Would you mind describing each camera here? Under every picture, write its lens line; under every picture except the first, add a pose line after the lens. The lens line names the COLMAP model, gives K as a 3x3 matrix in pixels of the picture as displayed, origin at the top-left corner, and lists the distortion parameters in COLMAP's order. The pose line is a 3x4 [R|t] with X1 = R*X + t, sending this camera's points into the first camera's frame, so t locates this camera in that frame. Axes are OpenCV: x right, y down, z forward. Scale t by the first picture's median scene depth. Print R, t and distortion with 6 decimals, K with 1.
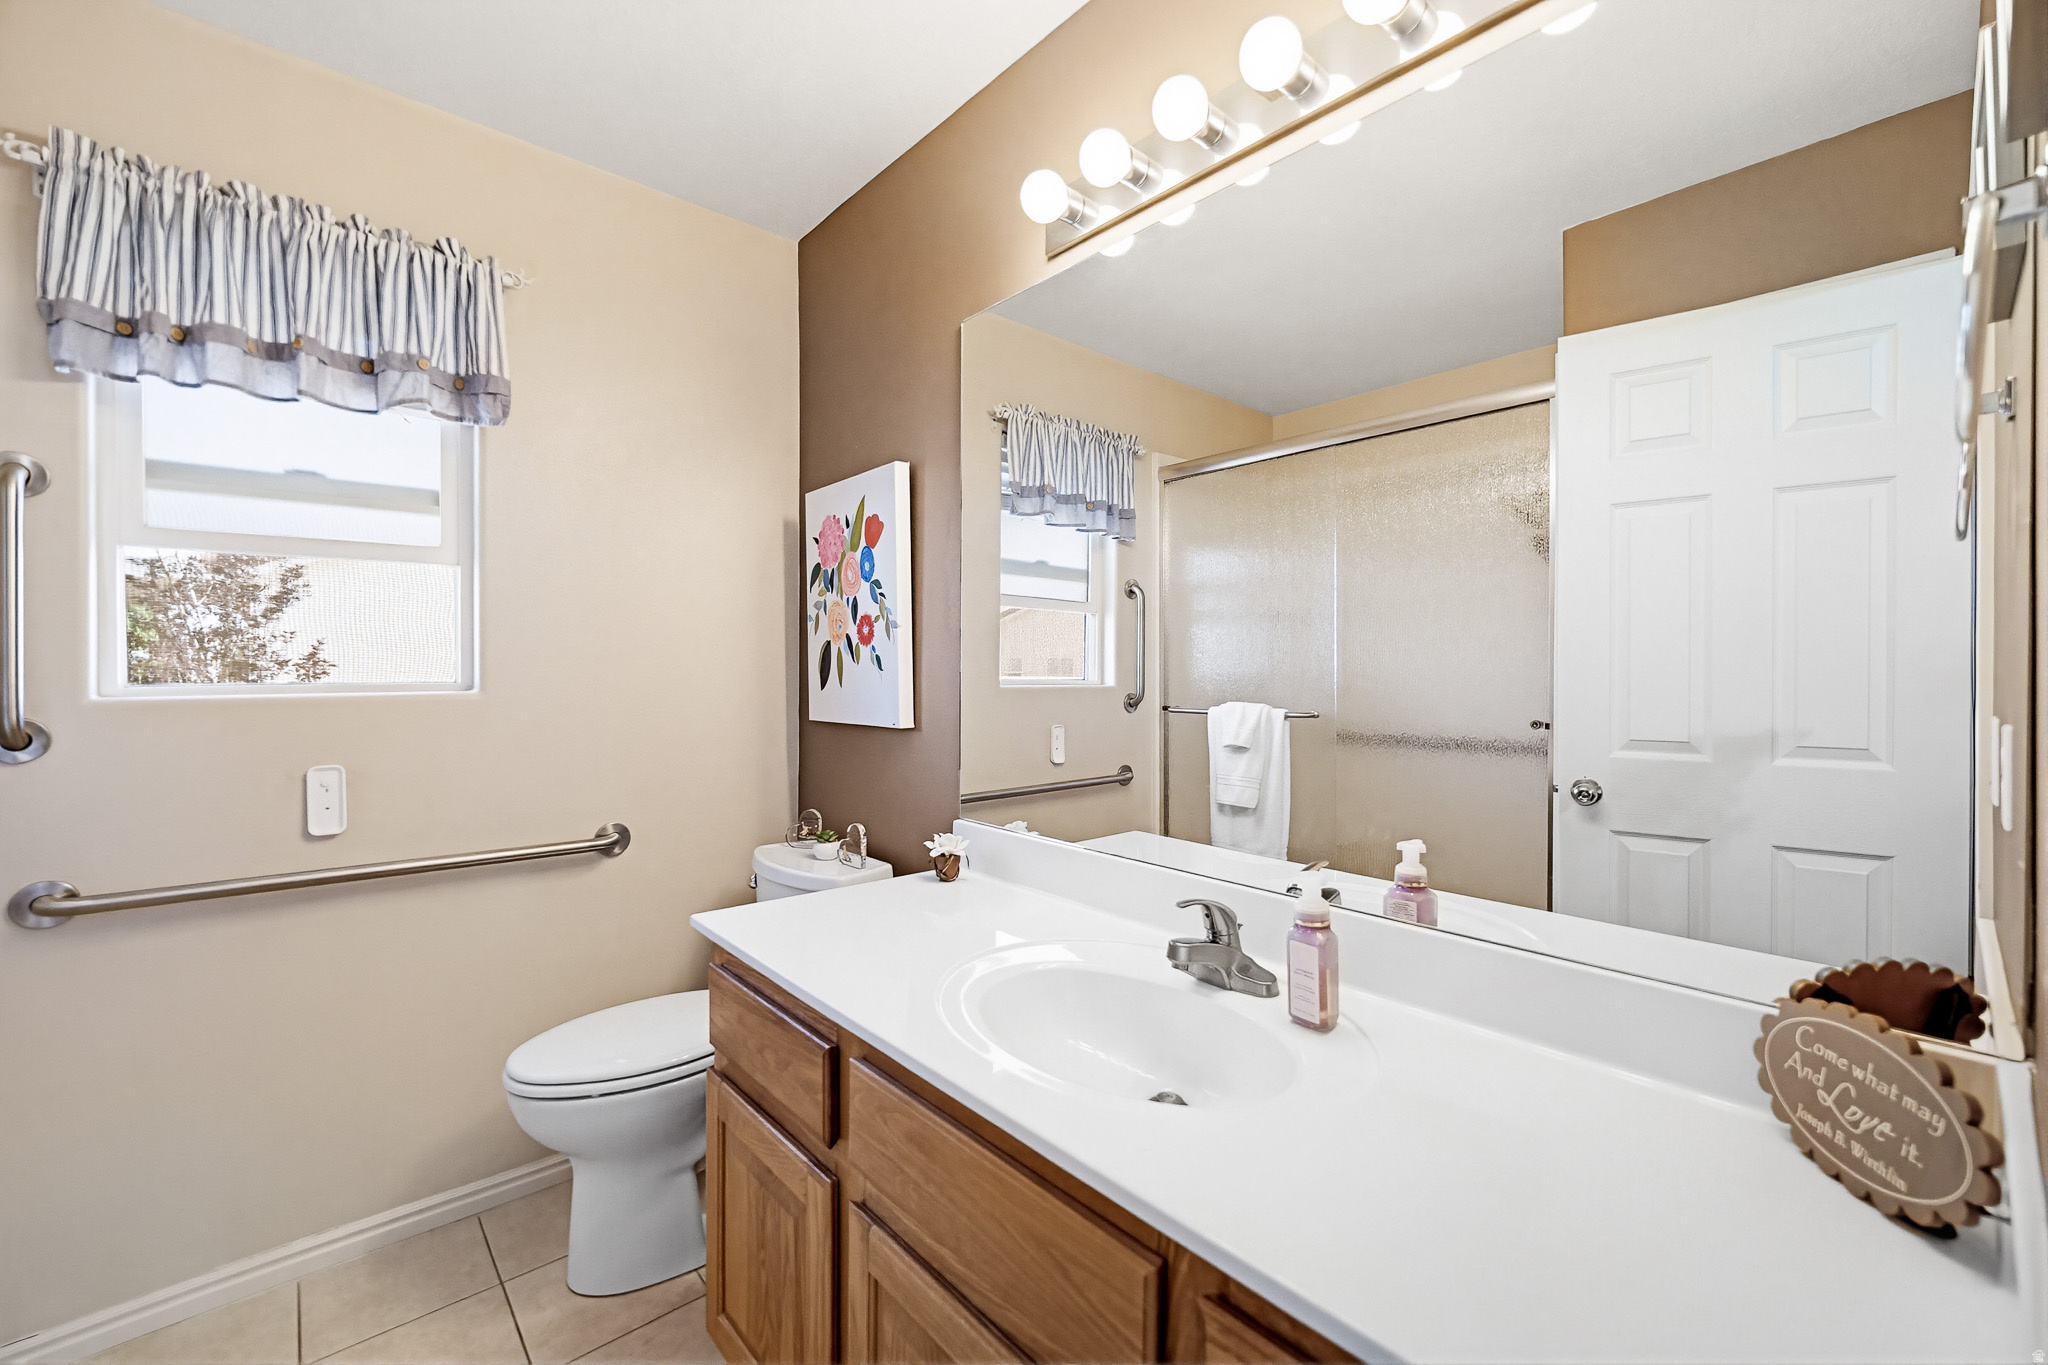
lens RADIAL K [[824.4, 0, 1027.2], [0, 824.4, 667.4], [0, 0, 1]] dist [0.000451, 0.000052]
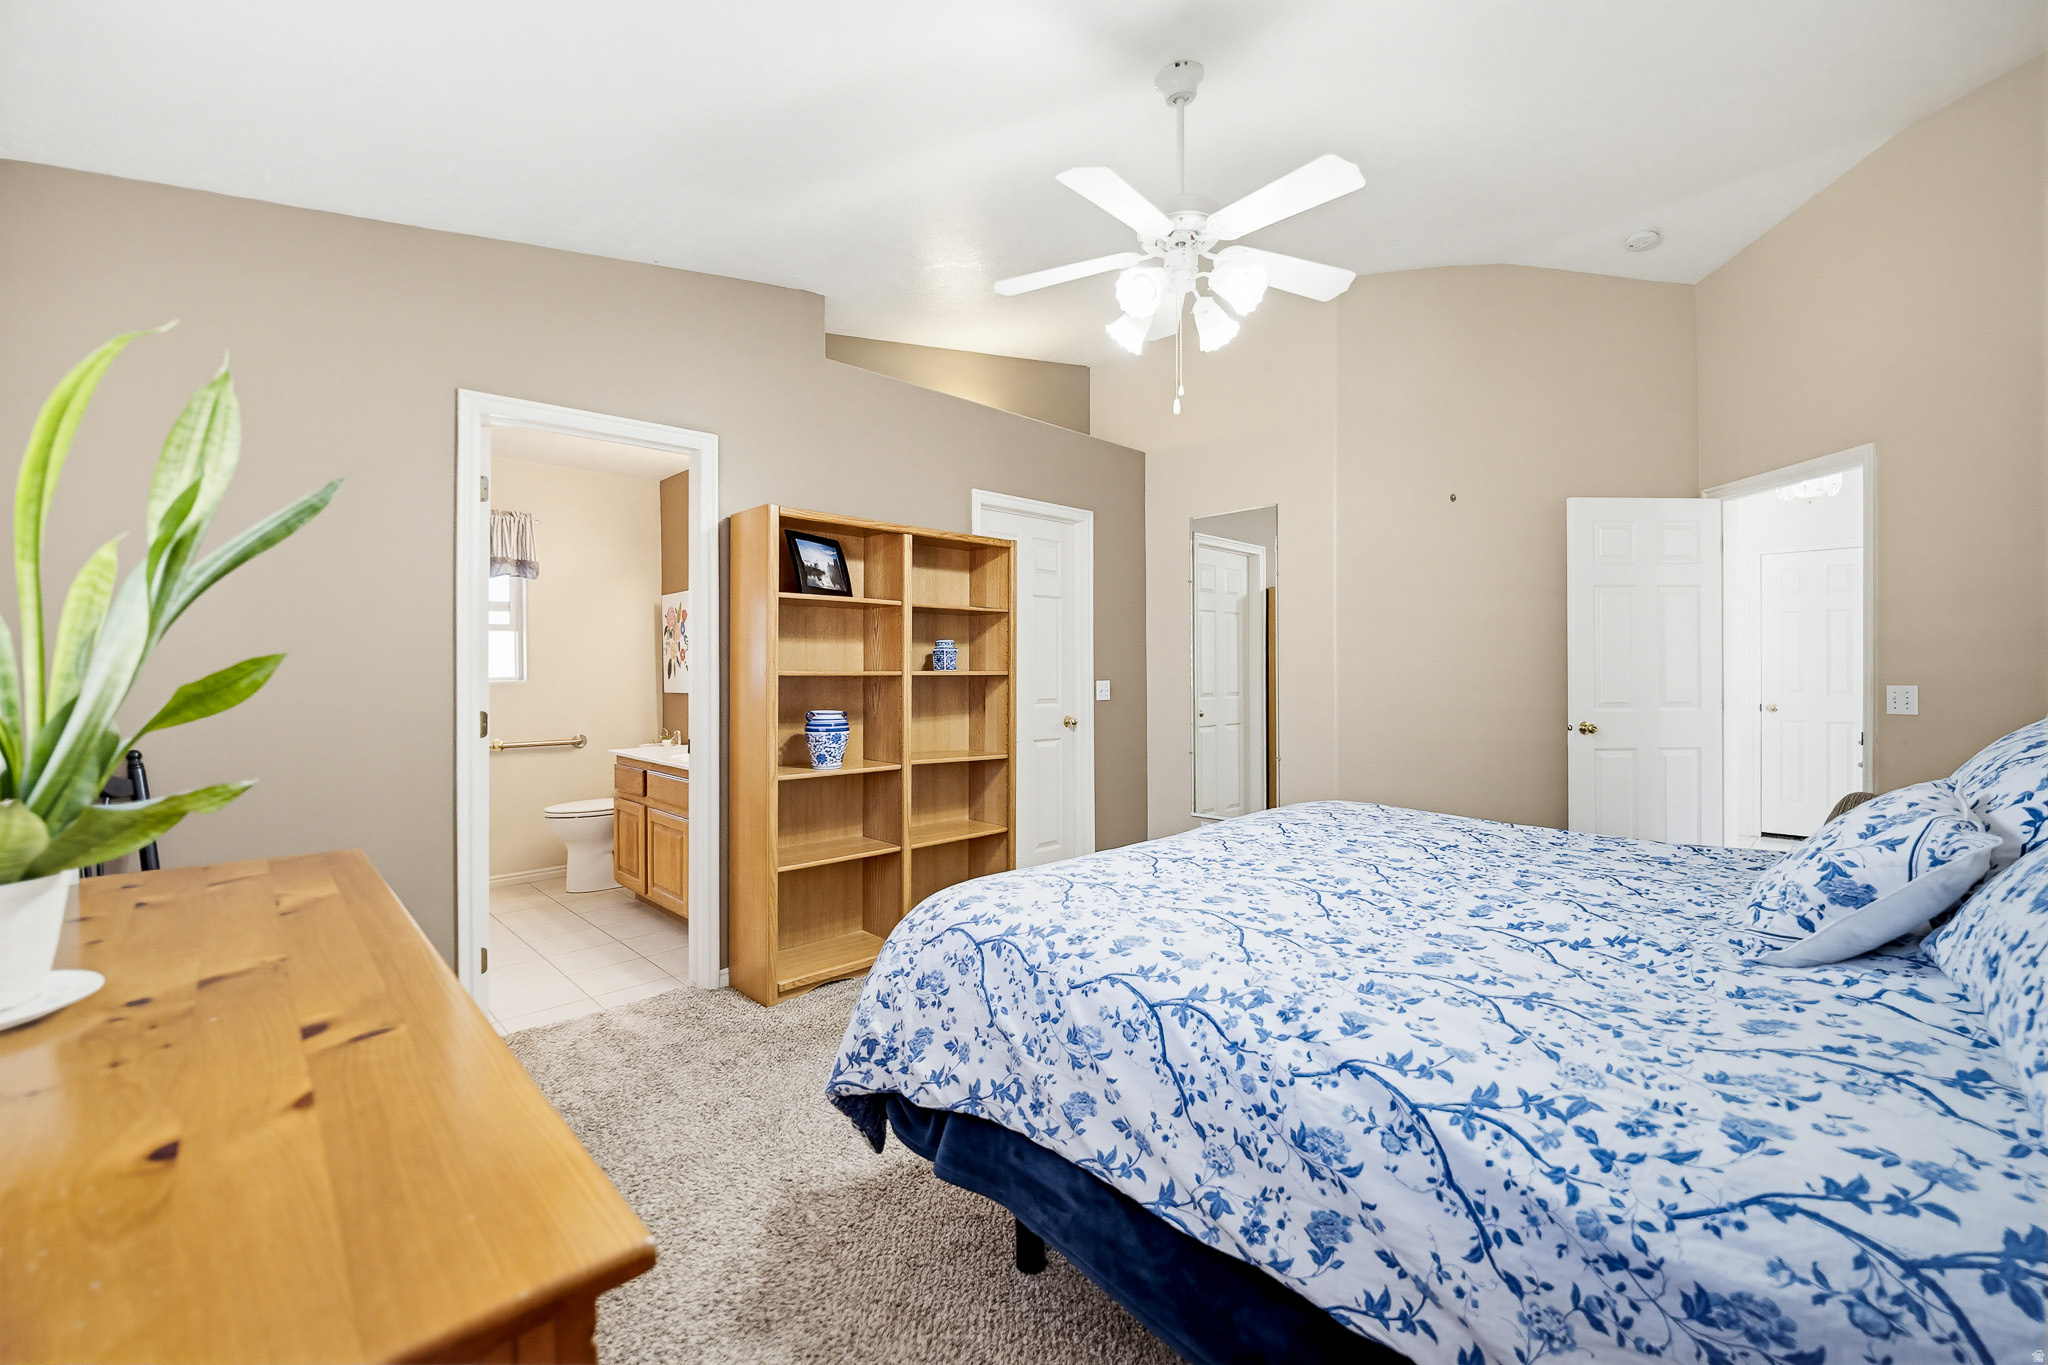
lens RADIAL K [[824.4, 0, 1017.9], [0, 824.4, 670.9], [0, 0, 1]] dist [0.000451, 0.000052]
pose [[0.998346, -0.008497, 0.056853, 0.798008], [0.008464, 0.999964, 0.000817, 0.011402], [-0.056858, -0.000334, 0.998382, -1.829640]]
